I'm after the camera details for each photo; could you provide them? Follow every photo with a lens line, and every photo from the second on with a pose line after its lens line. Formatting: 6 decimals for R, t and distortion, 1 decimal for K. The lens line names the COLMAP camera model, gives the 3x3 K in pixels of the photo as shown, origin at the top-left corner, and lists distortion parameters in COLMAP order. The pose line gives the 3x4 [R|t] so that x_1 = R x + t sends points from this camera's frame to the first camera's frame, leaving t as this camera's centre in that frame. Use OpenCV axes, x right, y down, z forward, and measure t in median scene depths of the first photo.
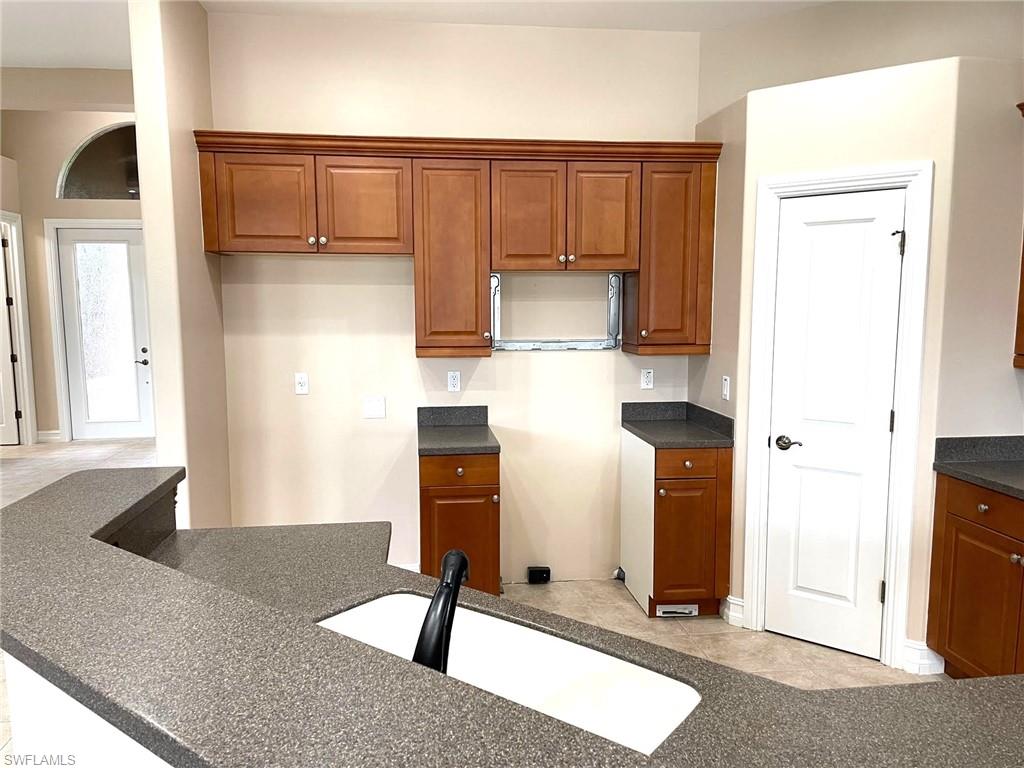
lens RADIAL K [[772.8, 0, 512.0], [0, 772.8, 384.0], [0, 0, 1]] dist [0.026073, 0.001865]
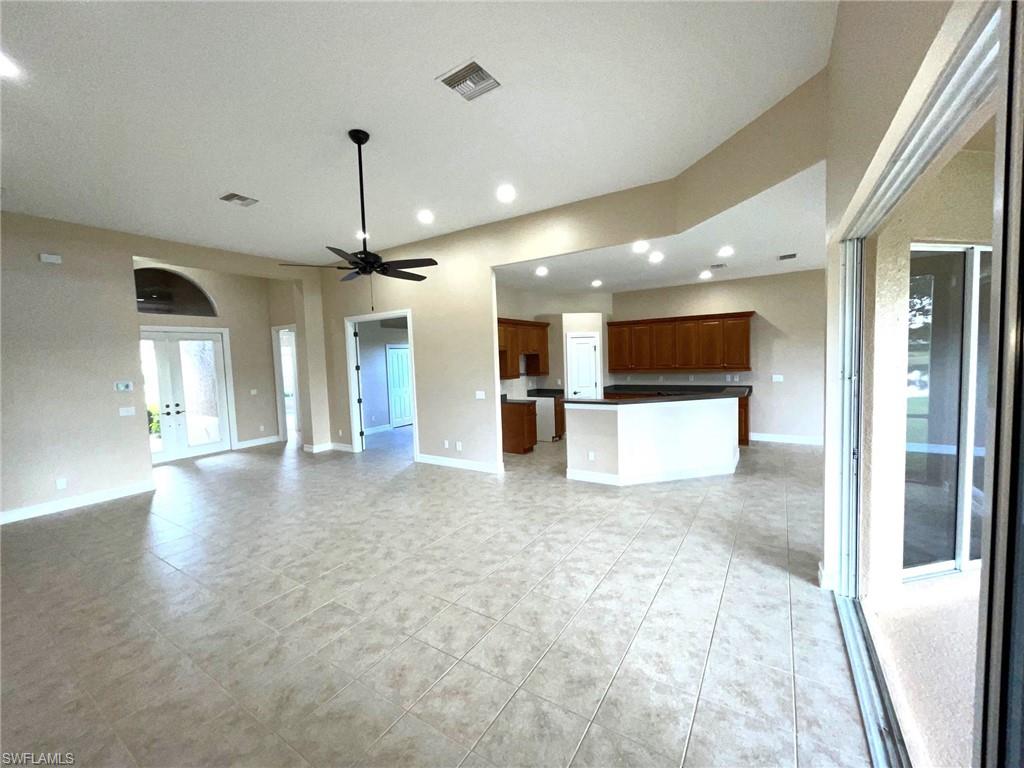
lens RADIAL K [[416.3, 0, 511.4], [0, 416.3, 378.3], [0, 0, 1]] dist [-0.001000, -0.000142]
pose [[0.647627, -0.060209, 0.759575, -1.524615], [0.116612, 0.992961, -0.020716, 0.000441], [-0.752981, 0.101992, 0.650090, -0.241010]]
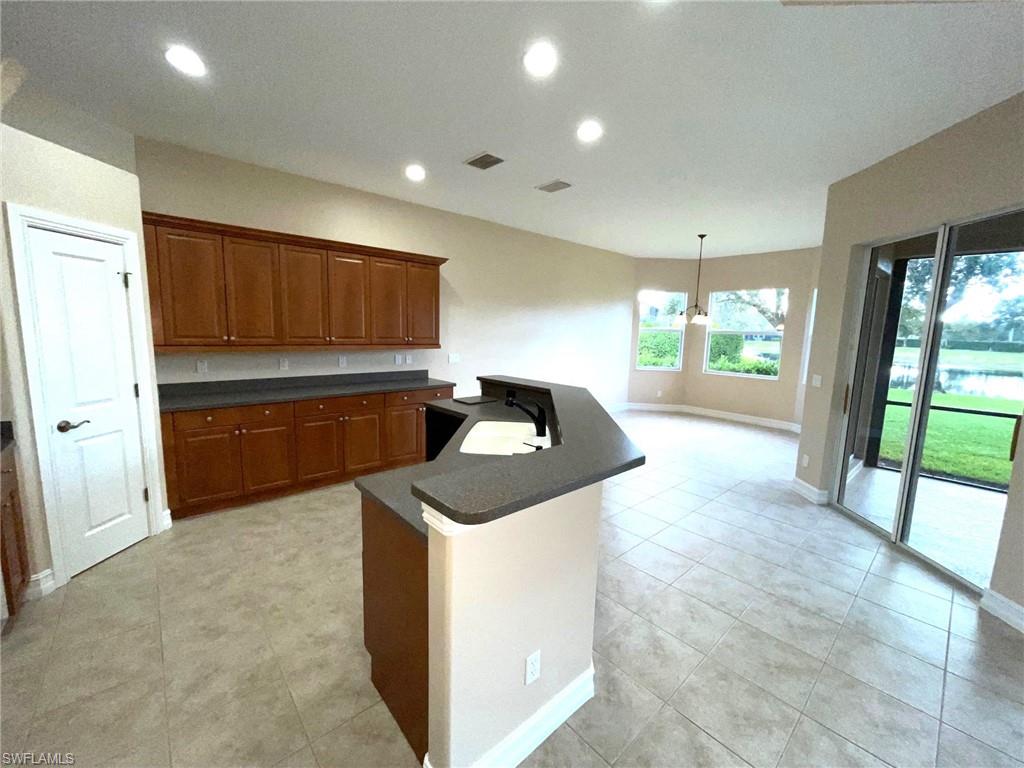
lens RADIAL K [[413.0, 0, 512.3], [0, 413.0, 383.2], [0, 0, 1]] dist [0.000133, 0.000036]
pose [[-0.559392, -0.117858, 0.820482, -0.554350], [0.070071, 0.979573, 0.188484, -0.063401], [-0.825936, 0.162928, -0.539707, 0.687221]]
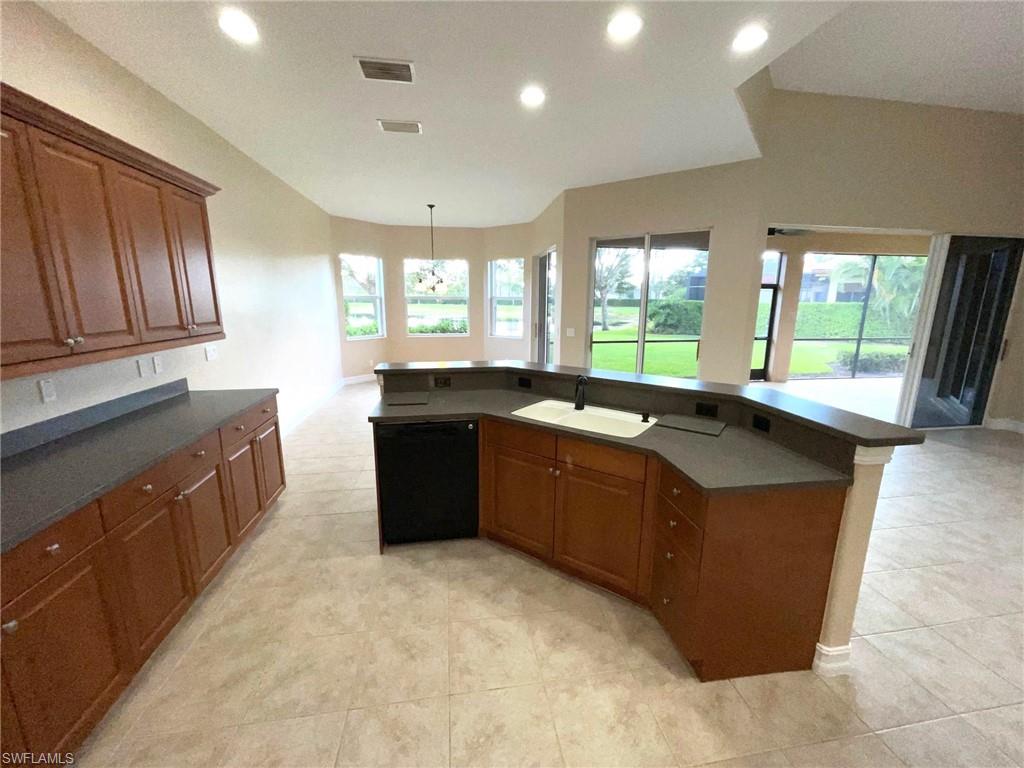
lens RADIAL K [[413.0, 0, 512.3], [0, 413.0, 383.2], [0, 0, 1]] dist [0.000133, 0.000036]
pose [[-0.999751, 0.006244, -0.021416, 0.099087], [-0.000754, 0.950027, 0.312168, -0.108357], [0.022295, 0.312107, -0.949785, 0.944732]]
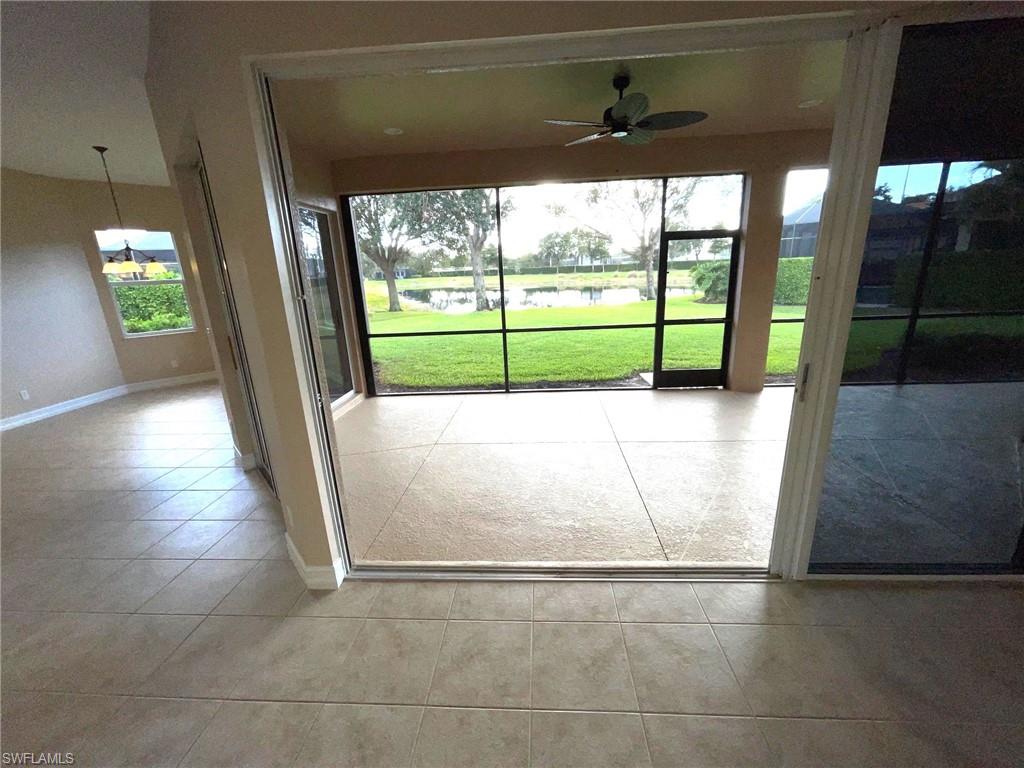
lens RADIAL K [[413.0, 0, 512.3], [0, 413.0, 383.2], [0, 0, 1]] dist [0.000133, 0.000036]
pose [[-0.979074, -0.005069, 0.203442, -0.946179], [0.072276, 0.925856, 0.370900, -0.008423], [-0.190238, 0.377842, -0.906115, 0.216091]]
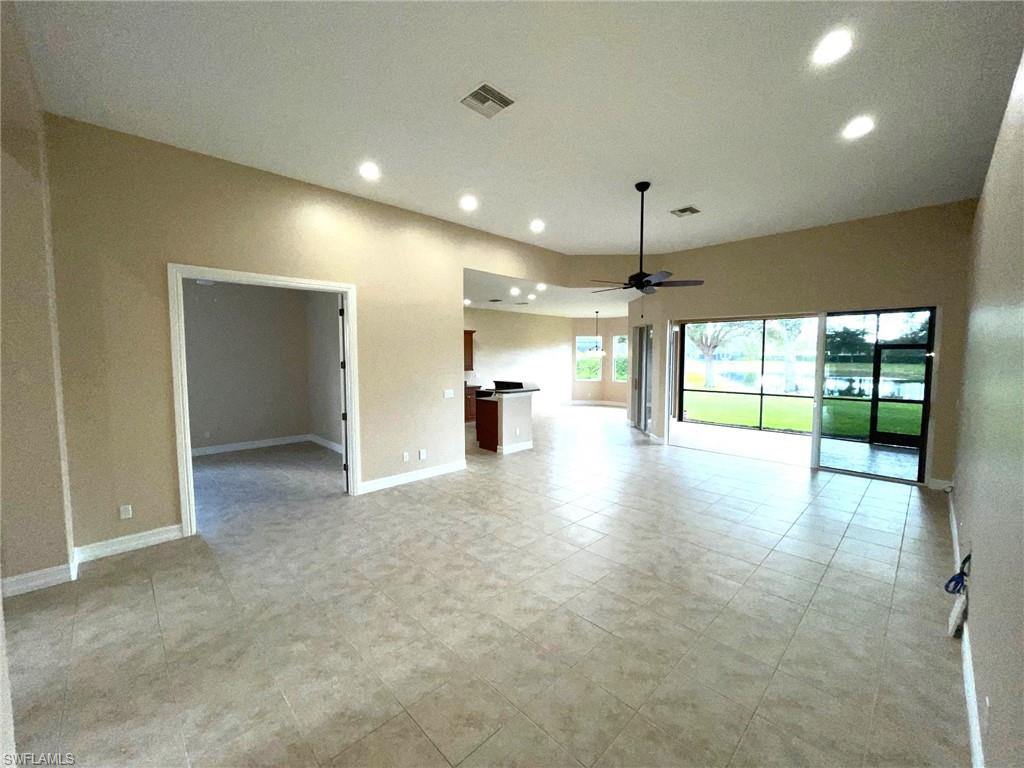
lens RADIAL K [[413.0, 0, 512.3], [0, 413.0, 383.2], [0, 0, 1]] dist [0.000133, 0.000036]
pose [[-0.594938, -0.048876, 0.802285, -1.766637], [0.094108, 0.987049, 0.129918, -0.198056], [-0.798244, 0.152795, -0.582633, 1.590143]]
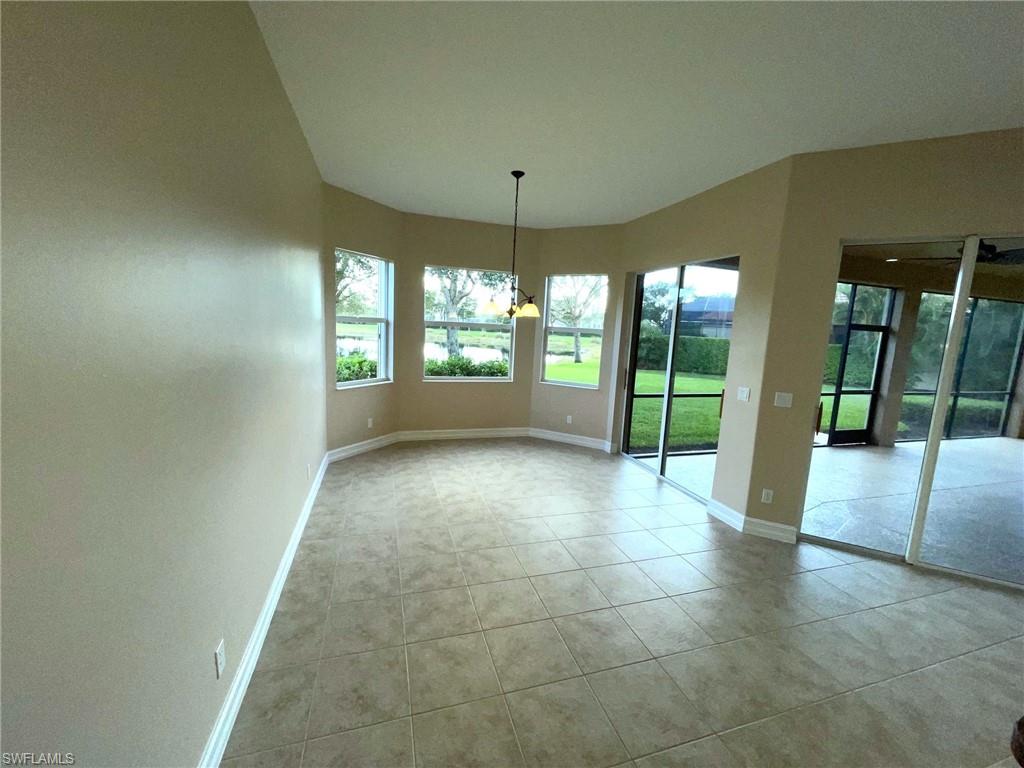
lens RADIAL K [[413.0, 0, 512.3], [0, 413.0, 383.2], [0, 0, 1]] dist [0.000133, 0.000036]
pose [[-0.985088, -0.017410, -0.171165, 0.550011], [-0.060529, 0.966334, 0.250068, -0.034032], [0.161049, 0.256700, -0.952979, 0.212091]]
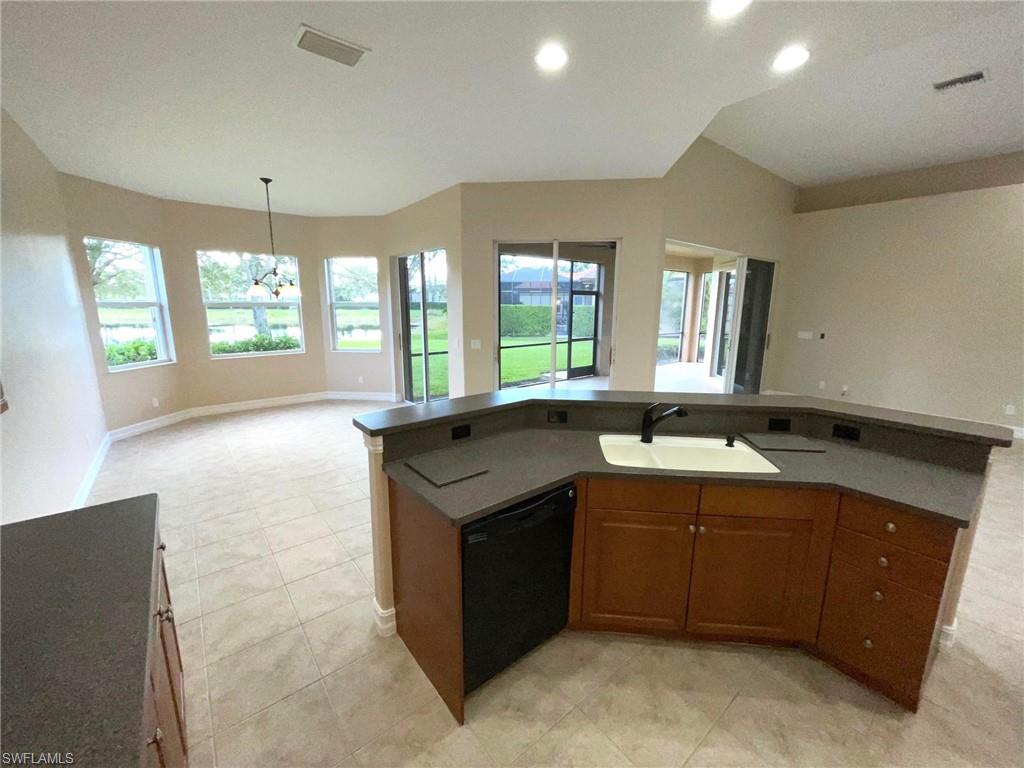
lens RADIAL K [[413.0, 0, 512.3], [0, 413.0, 383.2], [0, 0, 1]] dist [0.000133, 0.000036]
pose [[-0.856002, 0.103297, -0.506547, 0.435270], [-0.057174, 0.954908, 0.291346, -0.093178], [0.513801, 0.278354, -0.811497, 0.658678]]
